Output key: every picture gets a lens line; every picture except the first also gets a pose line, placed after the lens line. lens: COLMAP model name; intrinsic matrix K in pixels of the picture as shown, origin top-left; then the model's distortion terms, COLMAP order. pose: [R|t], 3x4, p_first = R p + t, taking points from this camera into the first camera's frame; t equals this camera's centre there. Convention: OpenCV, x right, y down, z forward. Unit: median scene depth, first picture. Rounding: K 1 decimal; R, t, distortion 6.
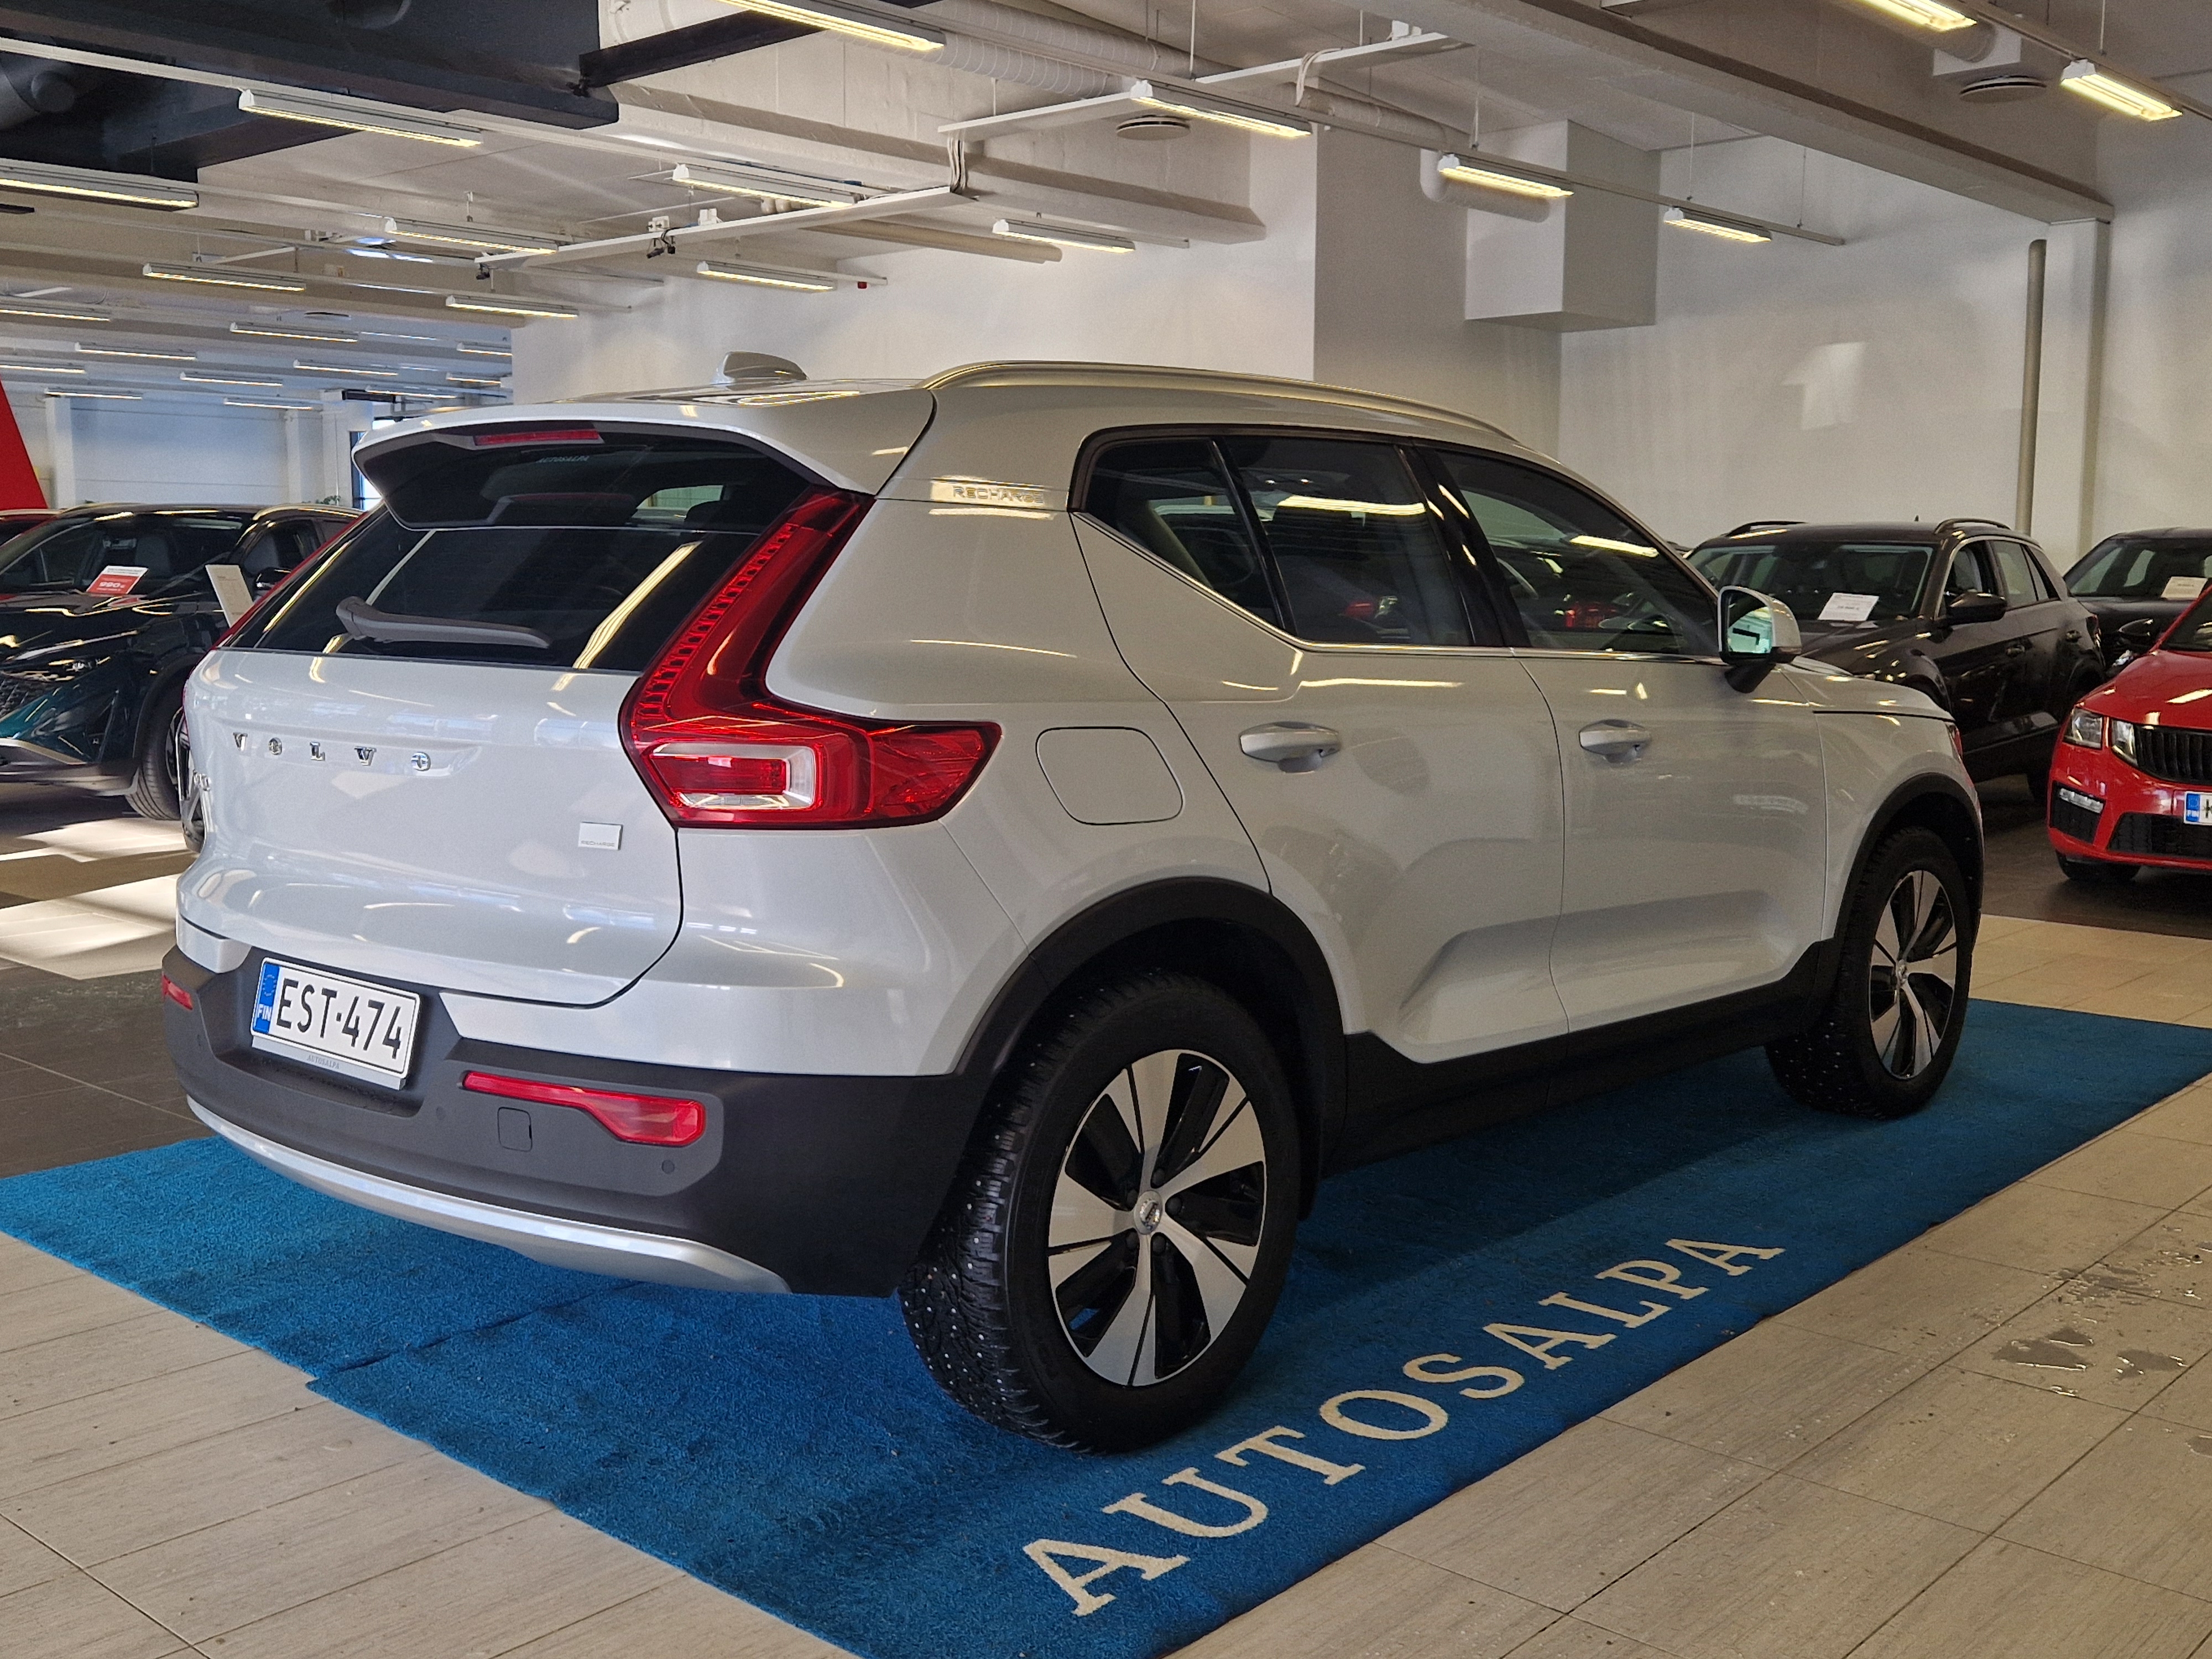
lens RADIAL K [[2194.5, 0, 1104.0], [0, 2194.5, 830.8], [0, 0, 1]] dist [0.045035, 0.000000]
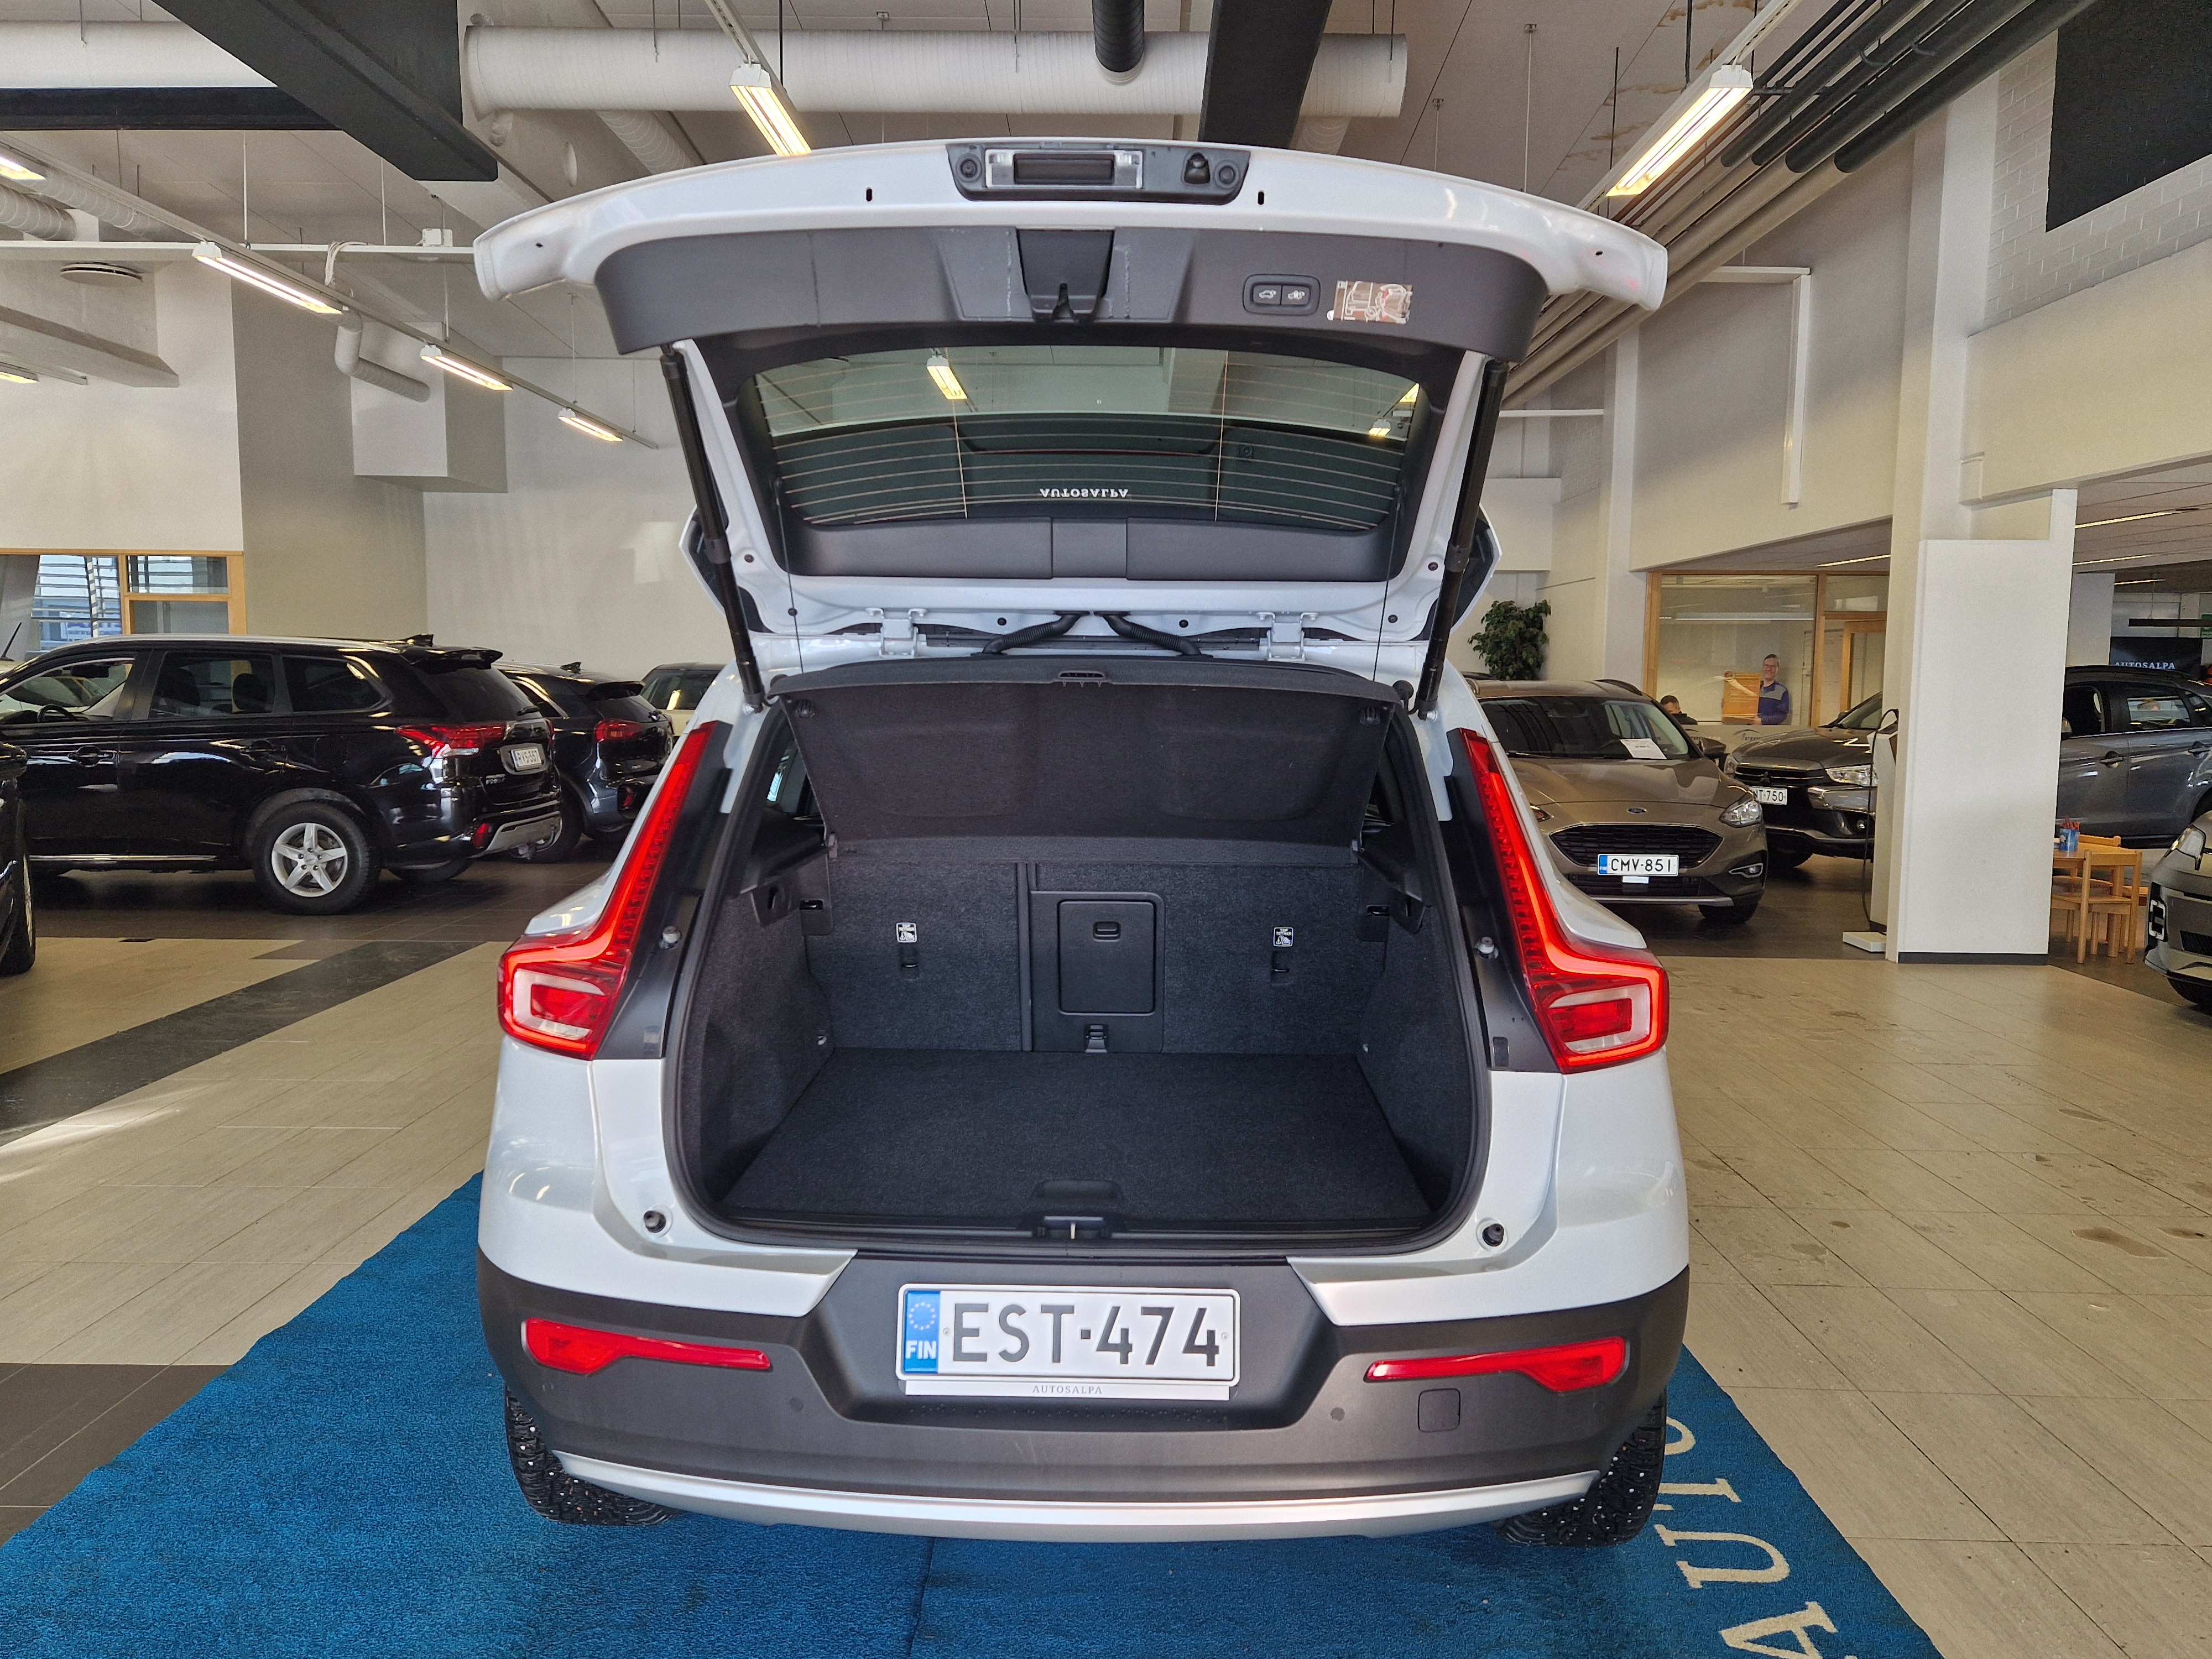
lens RADIAL K [[1622.6, 0, 1110.9], [0, 1622.6, 813.0], [0, 0, 1]] dist [0.028202, -0.009276]
pose [[0.748920, -0.047911, 0.660926, -0.744256], [0.067494, 0.997711, -0.004155, -0.117618], [-0.659214, 0.047720, 0.750440, 0.486956]]
